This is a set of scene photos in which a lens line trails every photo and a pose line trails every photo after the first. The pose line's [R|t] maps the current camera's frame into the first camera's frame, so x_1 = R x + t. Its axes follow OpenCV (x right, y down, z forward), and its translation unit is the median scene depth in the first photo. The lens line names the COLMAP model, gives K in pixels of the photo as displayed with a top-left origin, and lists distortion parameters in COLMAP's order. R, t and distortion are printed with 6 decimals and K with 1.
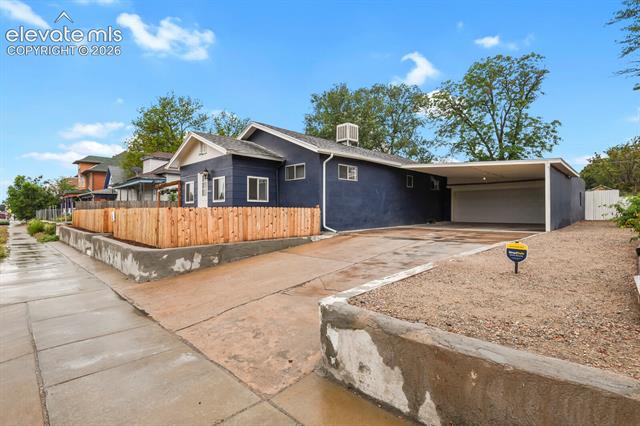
lens RADIAL K [[310.7, 0, 318.4], [0, 310.7, 213.8], [0, 0, 1]] dist [-0.015966, -0.001914]
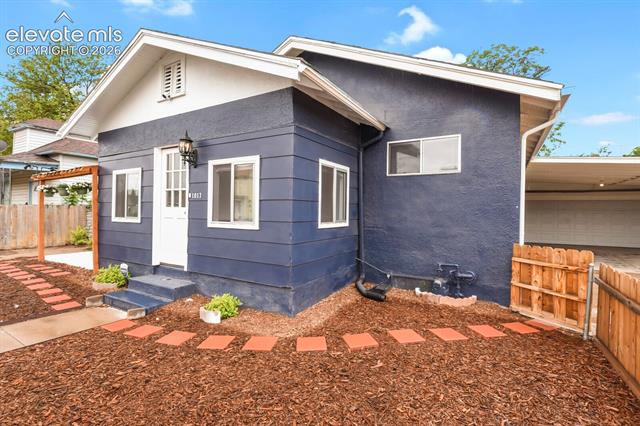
lens RADIAL K [[310.7, 0, 322.3], [0, 310.7, 210.6], [0, 0, 1]] dist [-0.015966, -0.001914]
pose [[0.967940, 0.010814, 0.250950, -0.259160], [-0.009841, 0.999938, -0.005131, -0.047994], [-0.250990, 0.002497, 0.967987, 0.526278]]
